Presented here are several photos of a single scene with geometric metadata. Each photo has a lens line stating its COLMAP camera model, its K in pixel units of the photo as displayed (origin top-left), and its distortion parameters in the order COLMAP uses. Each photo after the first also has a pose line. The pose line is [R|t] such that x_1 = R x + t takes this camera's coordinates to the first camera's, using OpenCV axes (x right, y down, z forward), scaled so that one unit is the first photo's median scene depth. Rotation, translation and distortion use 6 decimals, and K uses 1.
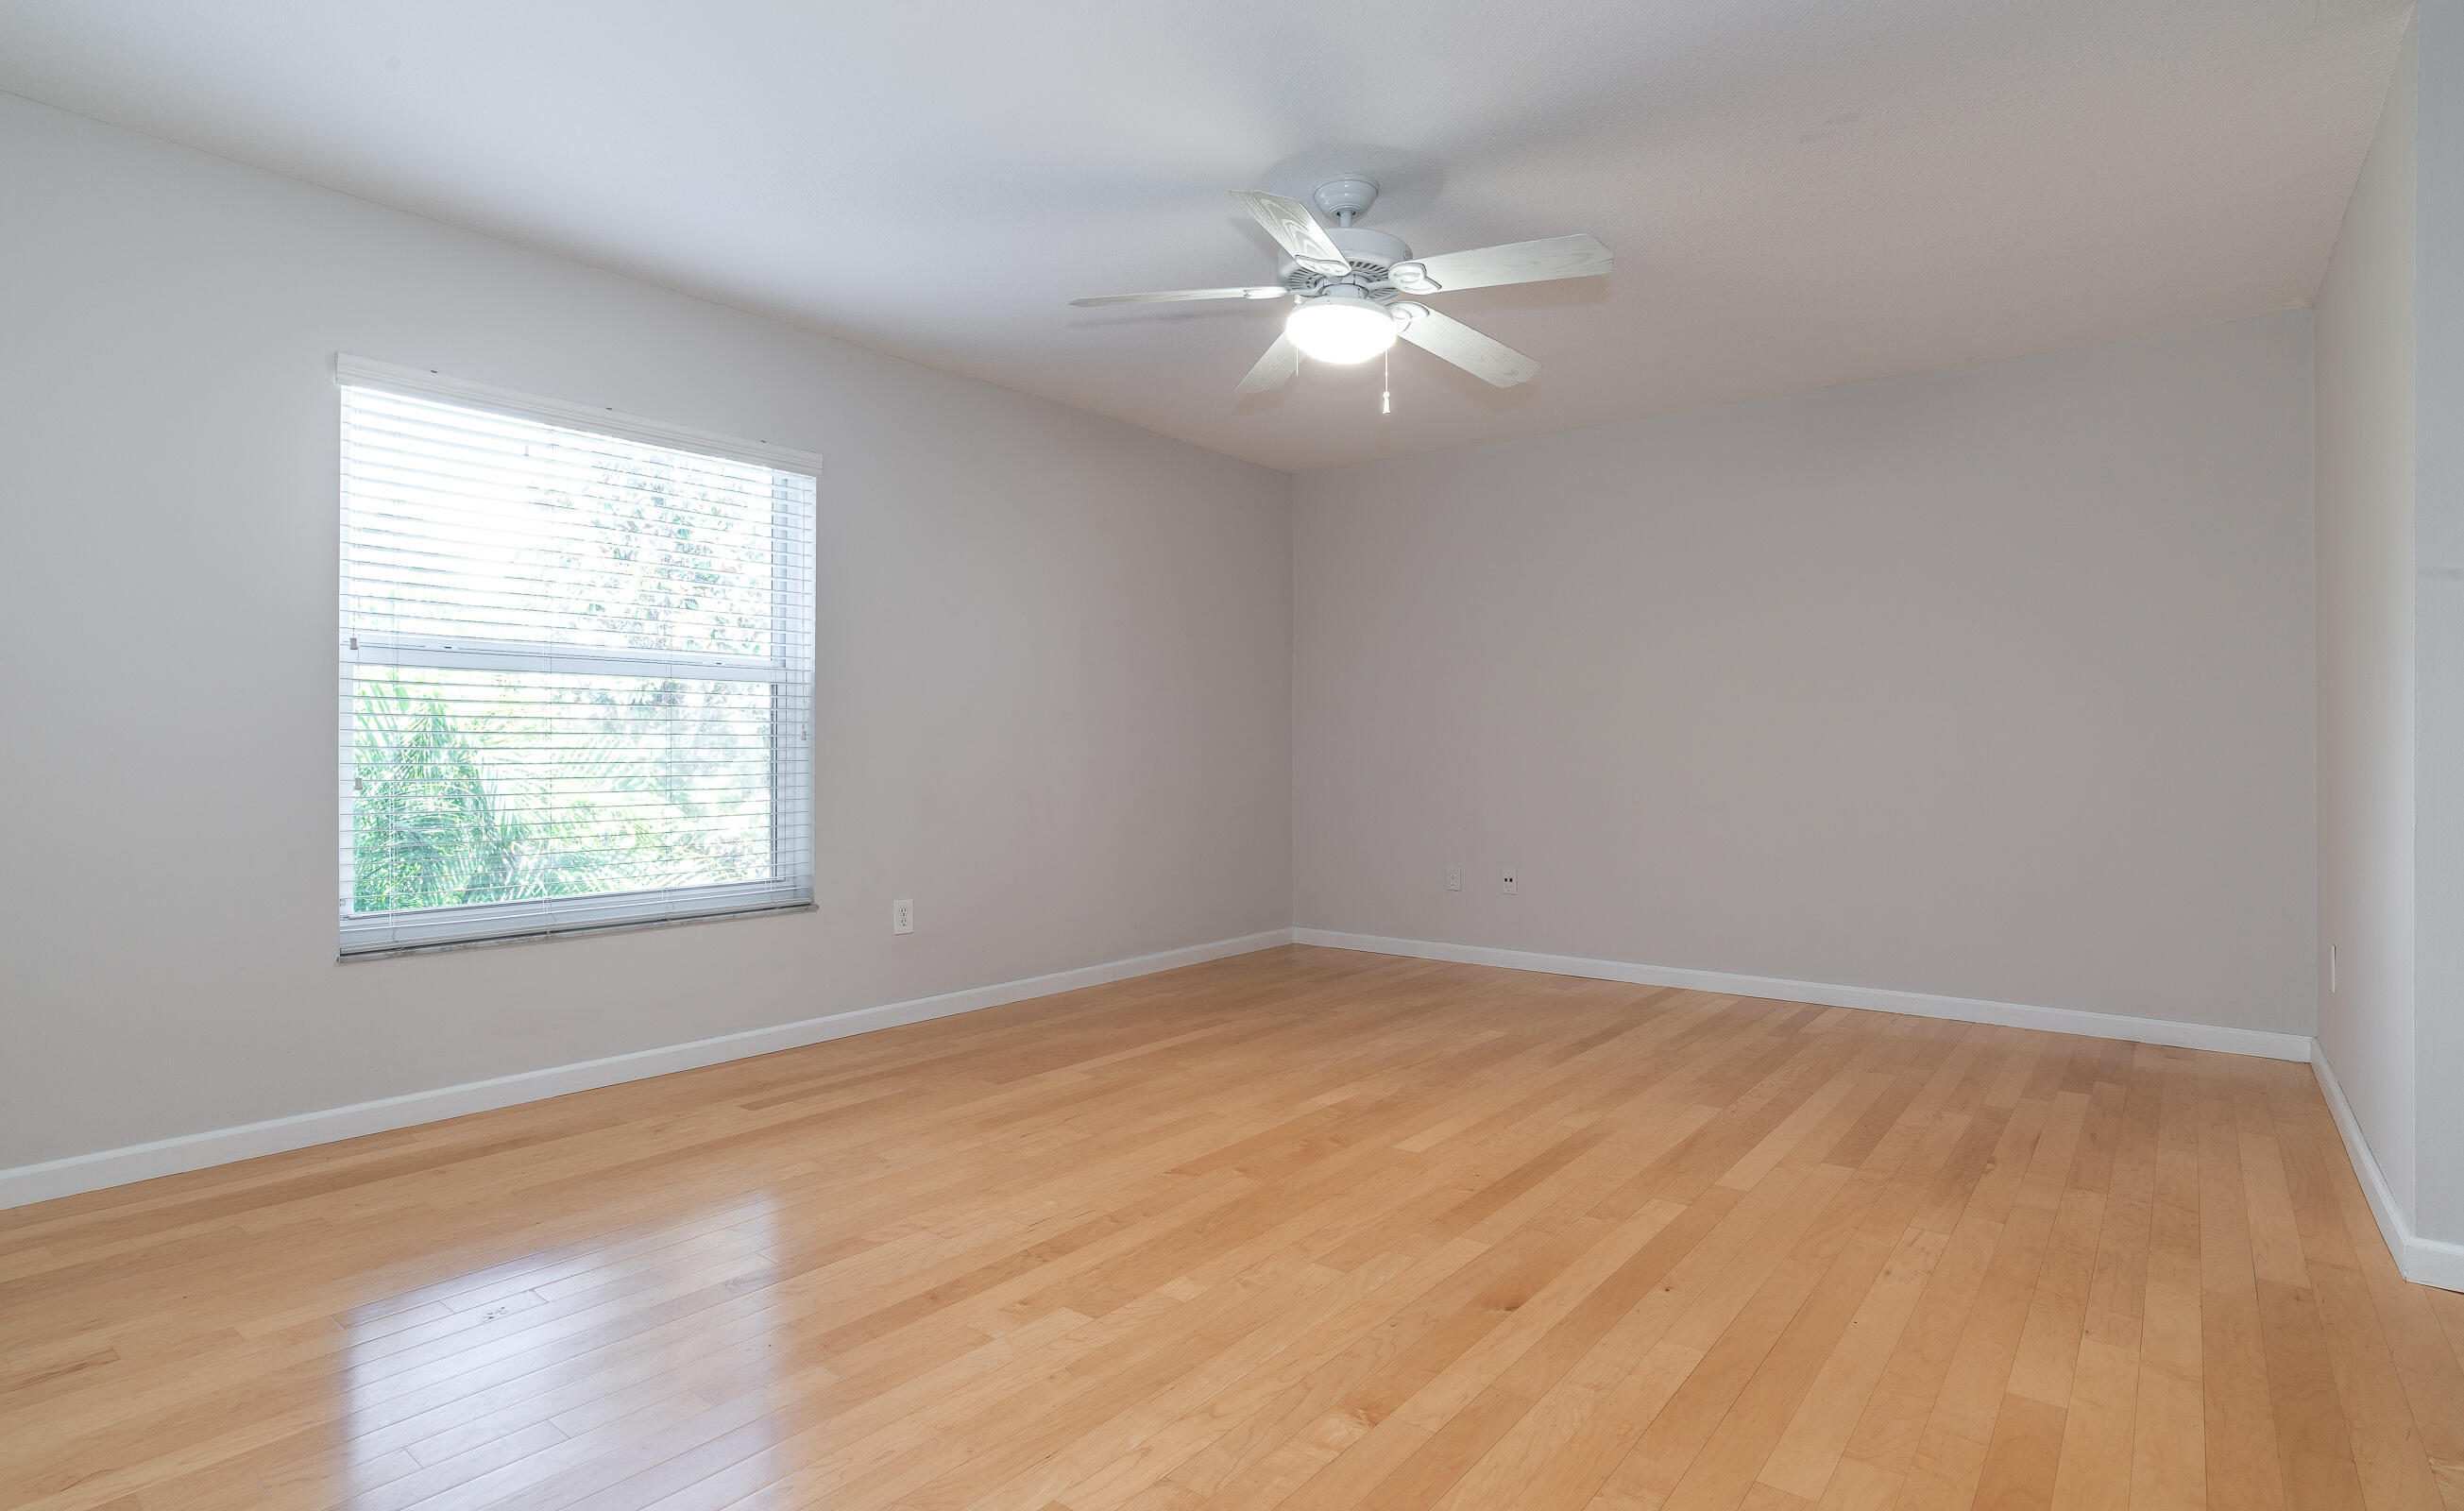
lens RADIAL K [[1229.4, 0, 1219.2], [0, 1229.4, 744.4], [0, 0, 1]] dist [-0.047196, 0.027450]
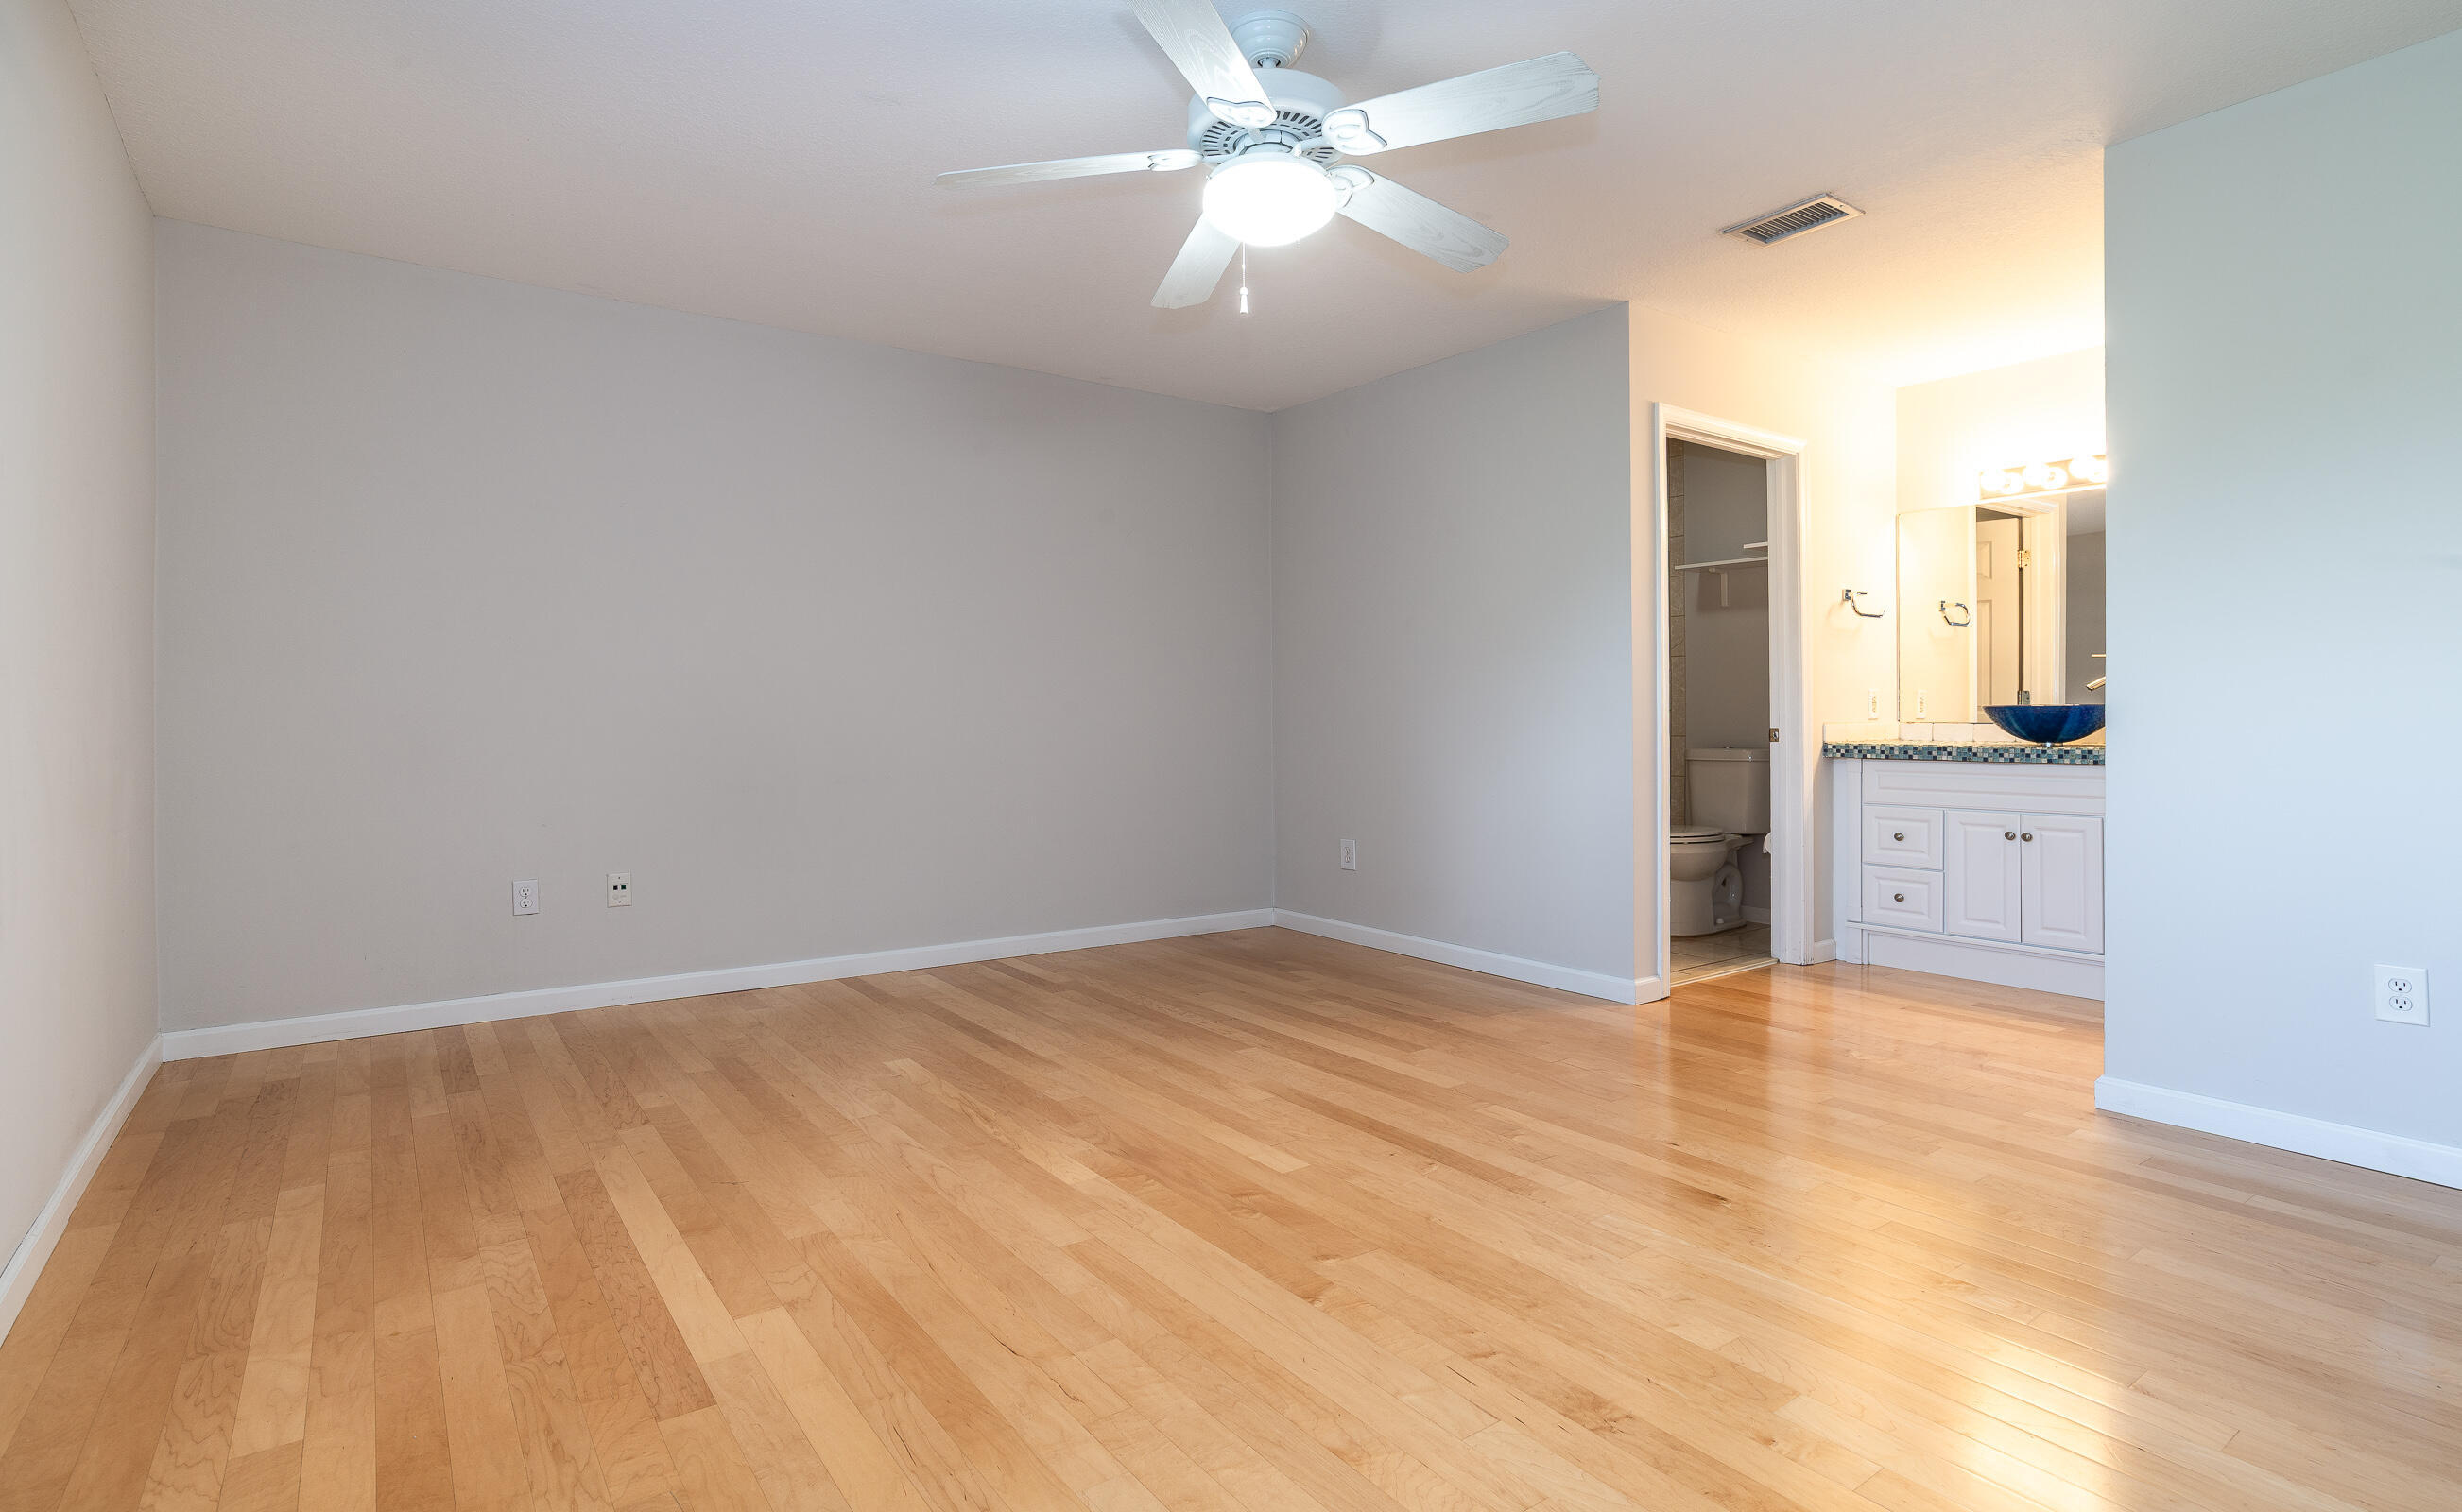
lens RADIAL K [[1228.4, 0, 1218.2], [0, 1228.4, 744.9], [0, 0, 1]] dist [-0.047196, 0.027450]
pose [[0.267521, -0.025476, 0.963215, -0.694252], [-0.004448, 0.999607, 0.027674, 0.000980], [-0.963542, -0.011688, 0.267303, 0.809337]]
